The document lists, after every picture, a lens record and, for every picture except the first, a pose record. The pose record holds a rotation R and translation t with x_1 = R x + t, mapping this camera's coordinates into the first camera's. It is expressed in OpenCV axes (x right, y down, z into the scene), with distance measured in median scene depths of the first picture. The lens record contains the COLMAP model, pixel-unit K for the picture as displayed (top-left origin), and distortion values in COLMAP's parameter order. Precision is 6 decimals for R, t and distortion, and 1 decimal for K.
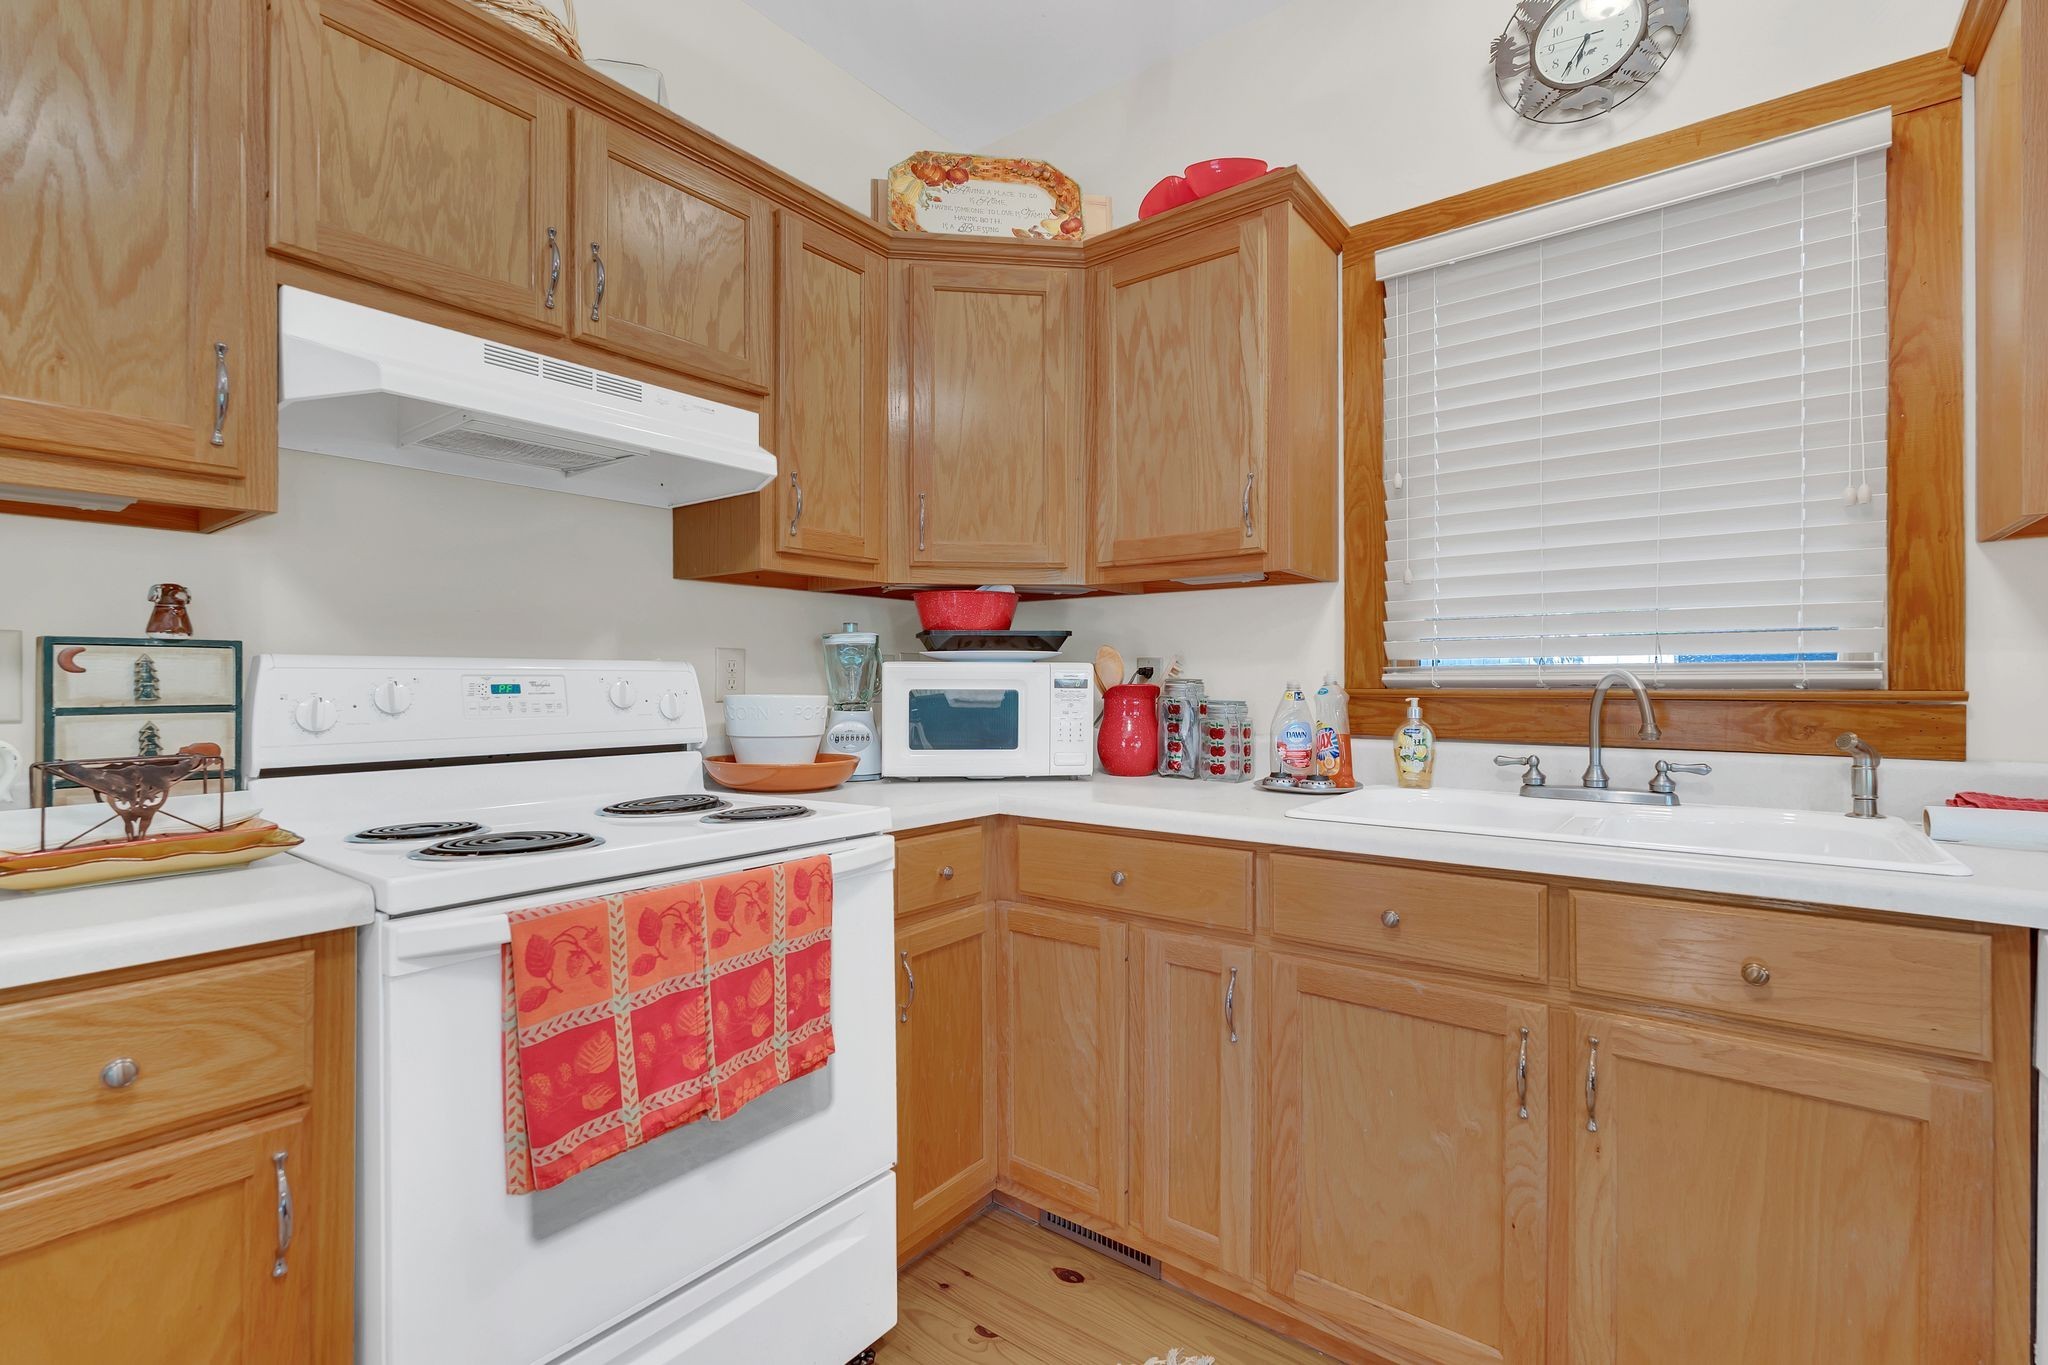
lens RADIAL K [[926.0, 0, 1044.3], [0, 926.0, 677.9], [0, 0, 1]] dist [-0.006022, 0.001771]
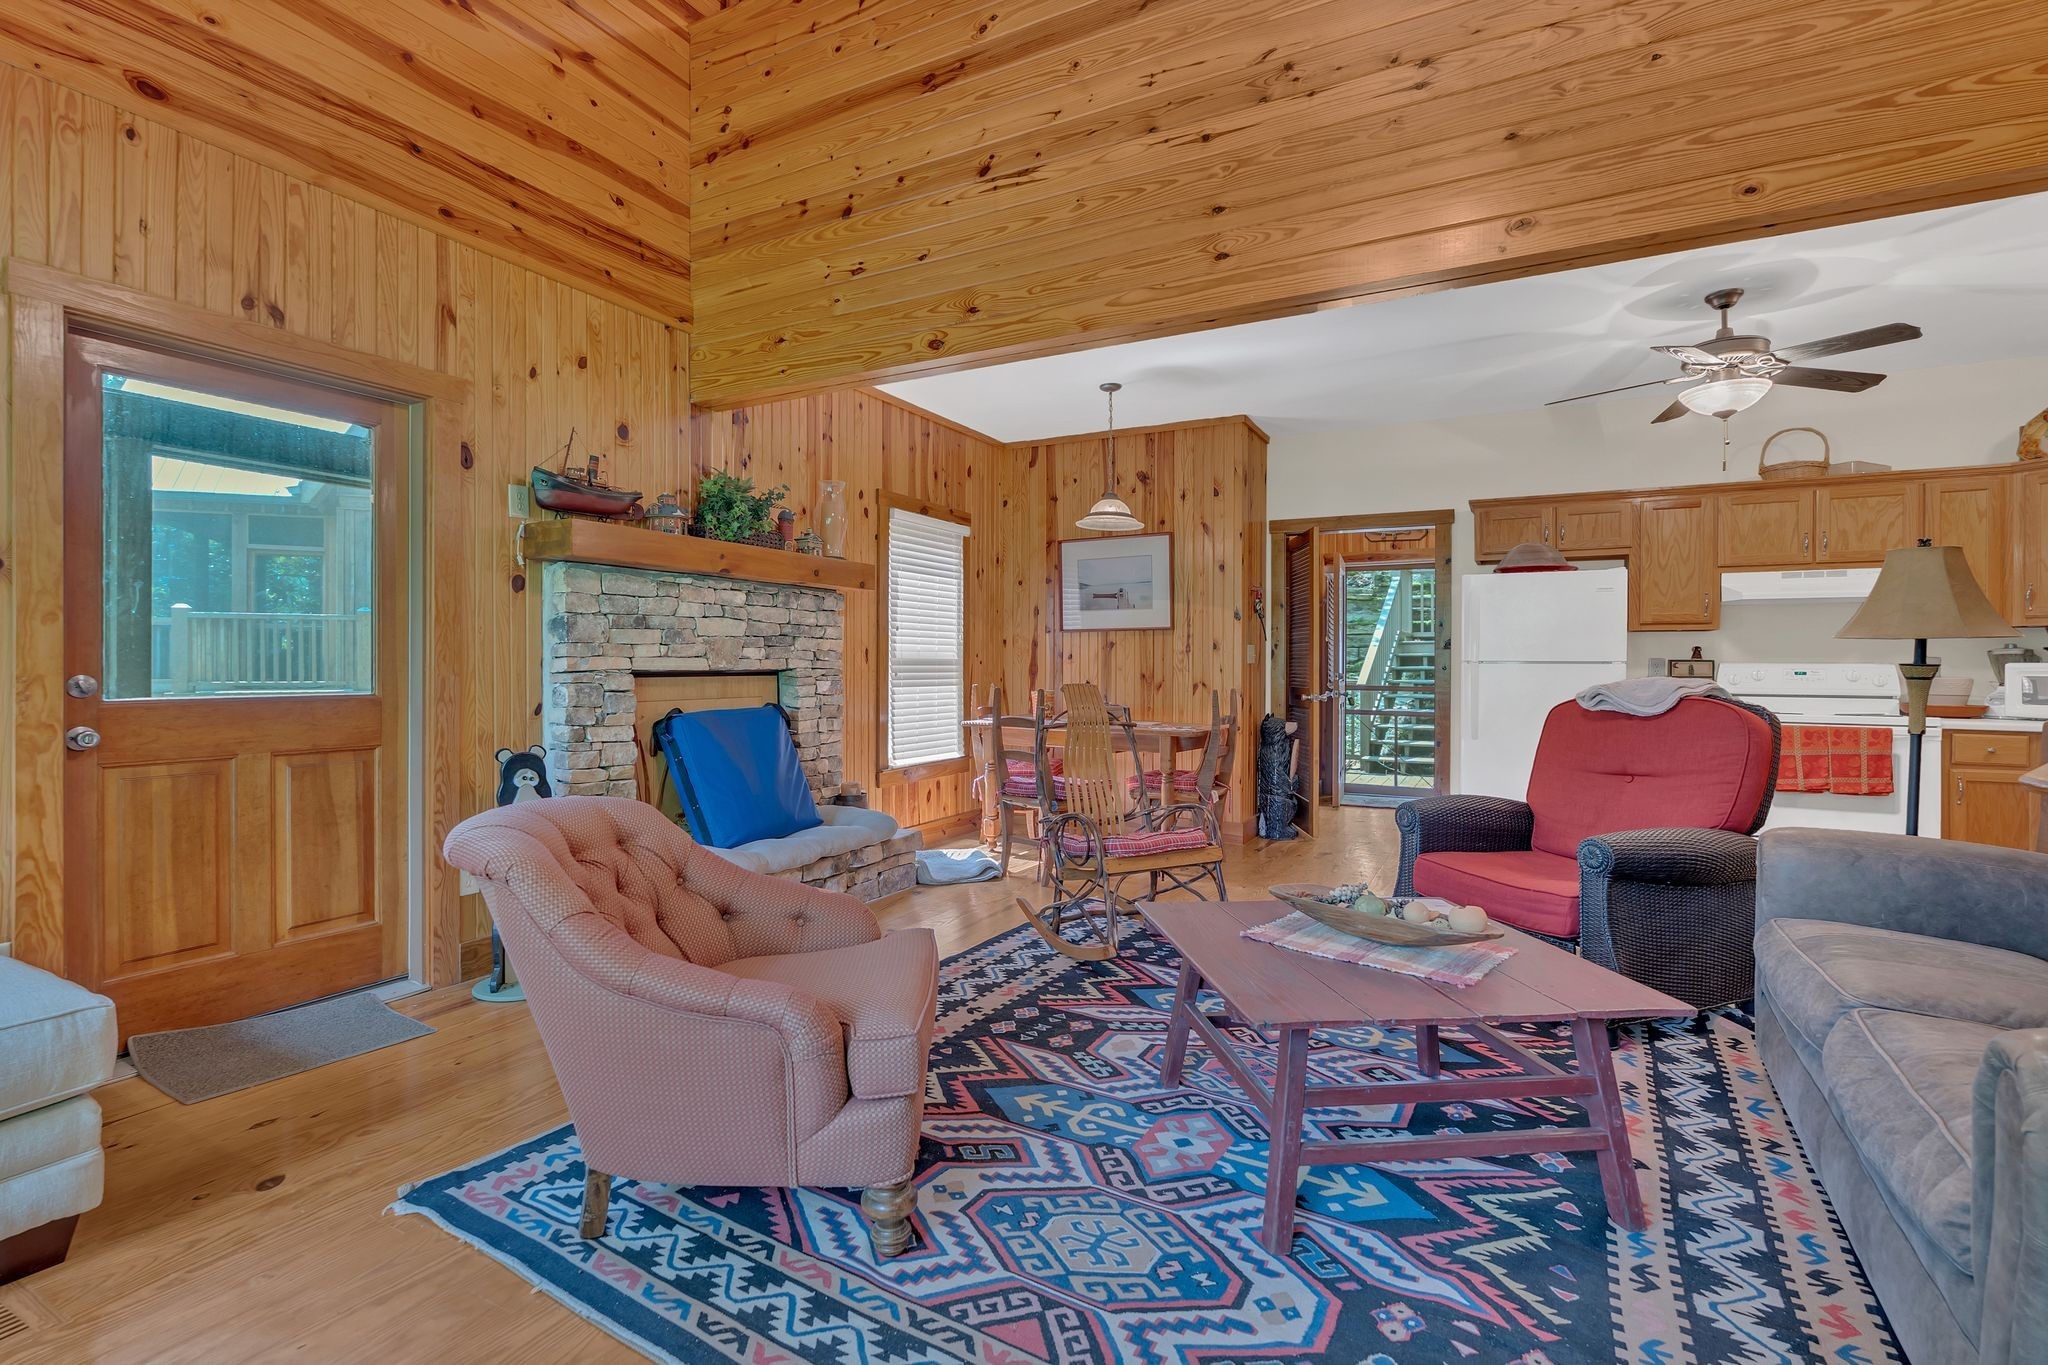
lens RADIAL K [[926.0, 0, 942.5], [0, 926.0, 664.7], [0, 0, 1]] dist [-0.006022, 0.001771]
pose [[0.091450, 0.006512, -0.995788, 2.406845], [0.003446, 0.999971, 0.006856, -0.050427], [0.995804, -0.004058, 0.091425, -2.308754]]
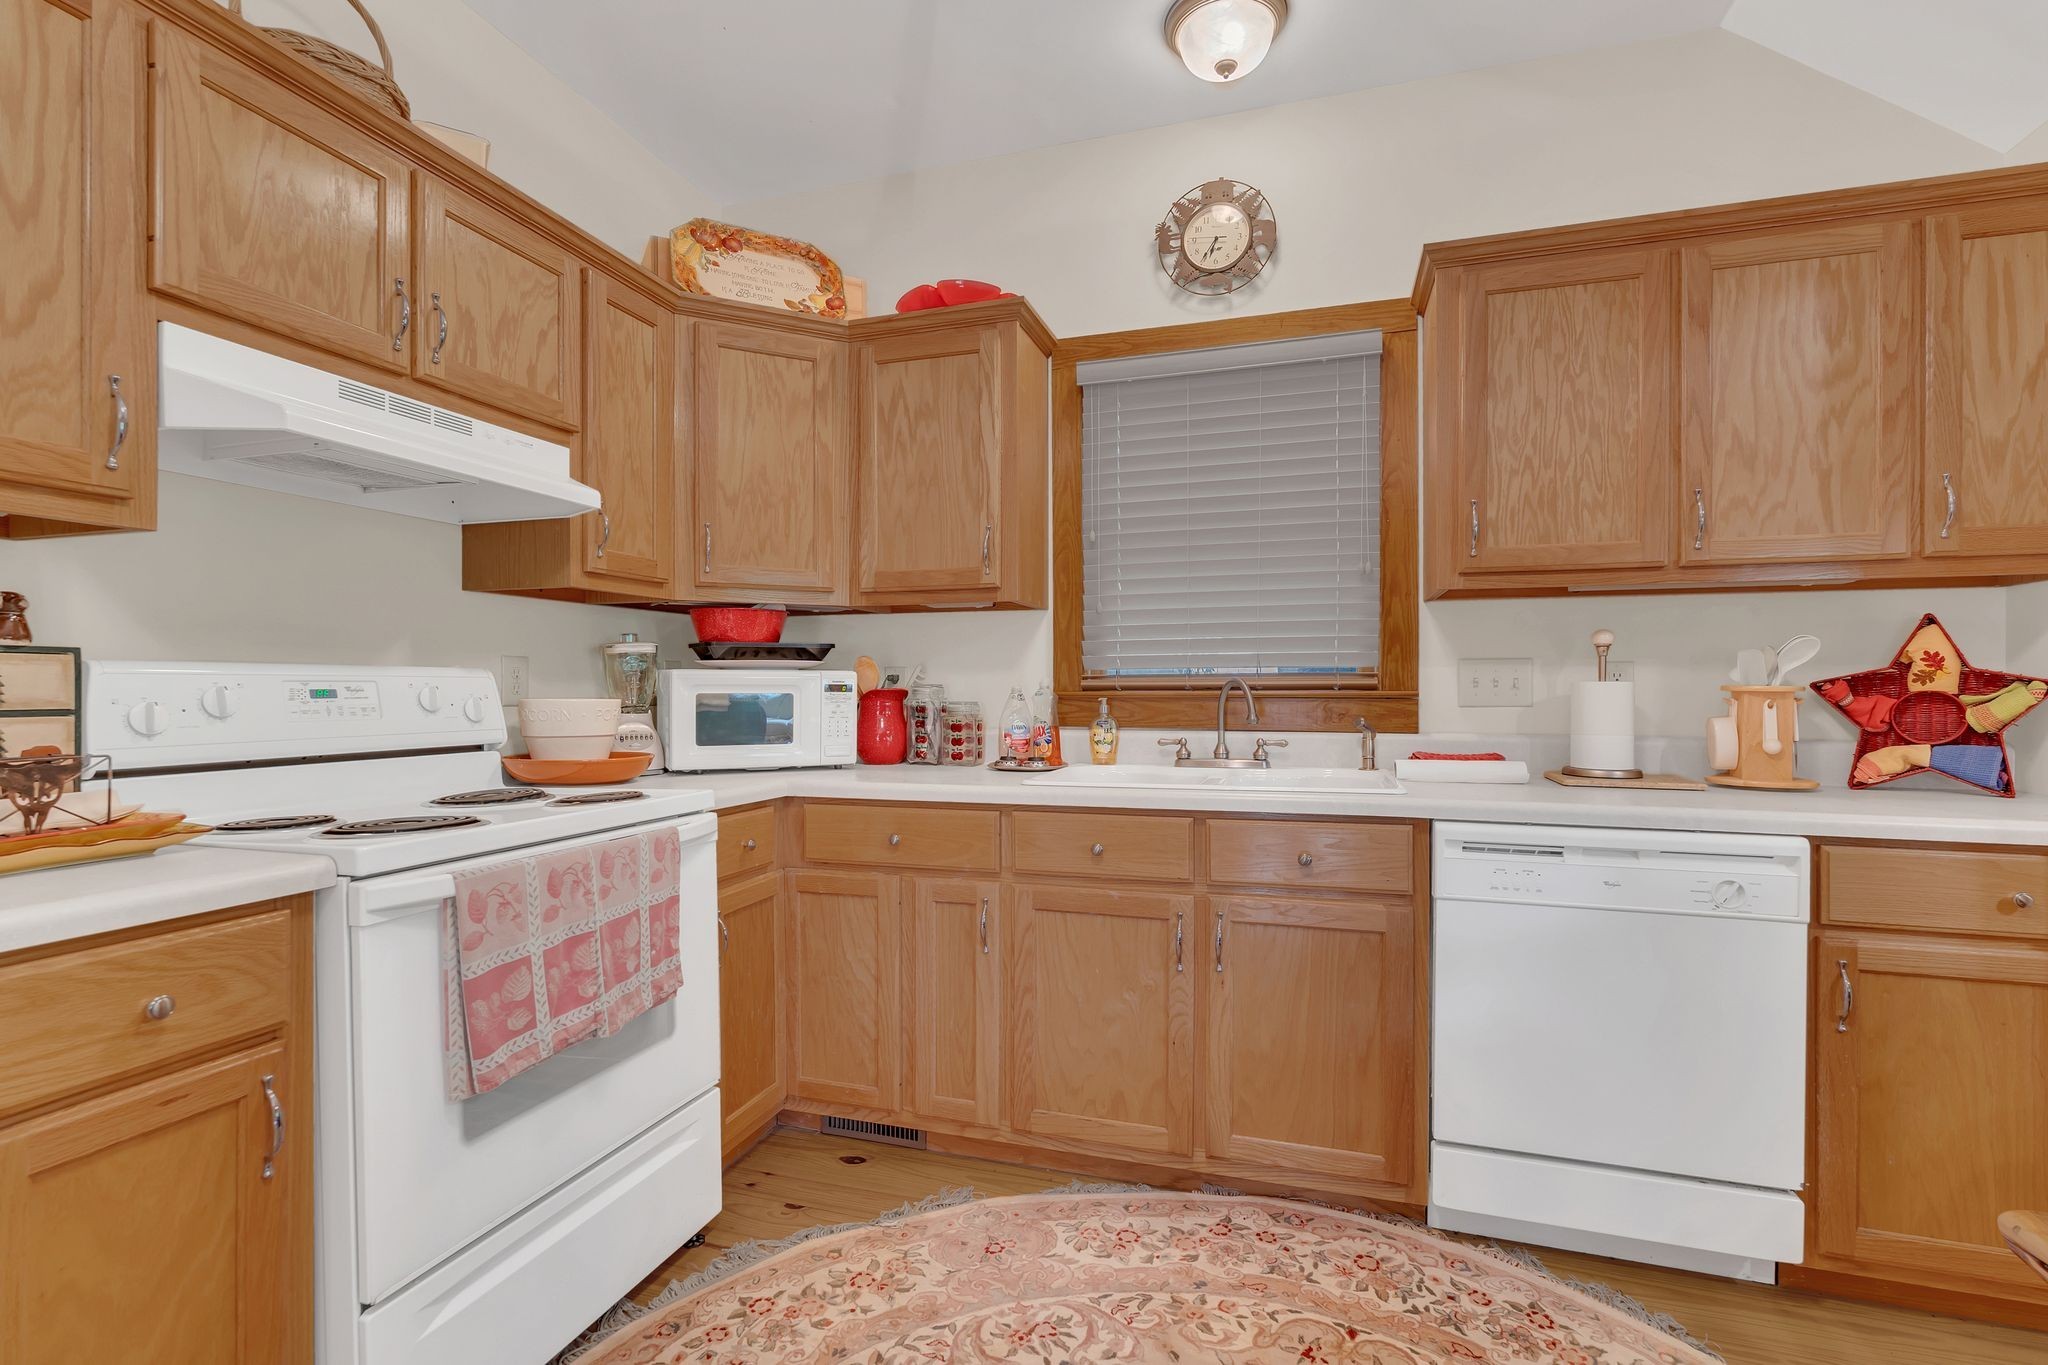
lens RADIAL K [[926.0, 0, 1042.6], [0, 926.0, 688.5], [0, 0, 1]] dist [-0.006022, 0.001771]
pose [[0.940594, -0.002306, 0.339525, -0.181674], [0.000929, 0.999991, 0.004216, 0.002244], [-0.339532, -0.003650, 0.940588, -0.307129]]
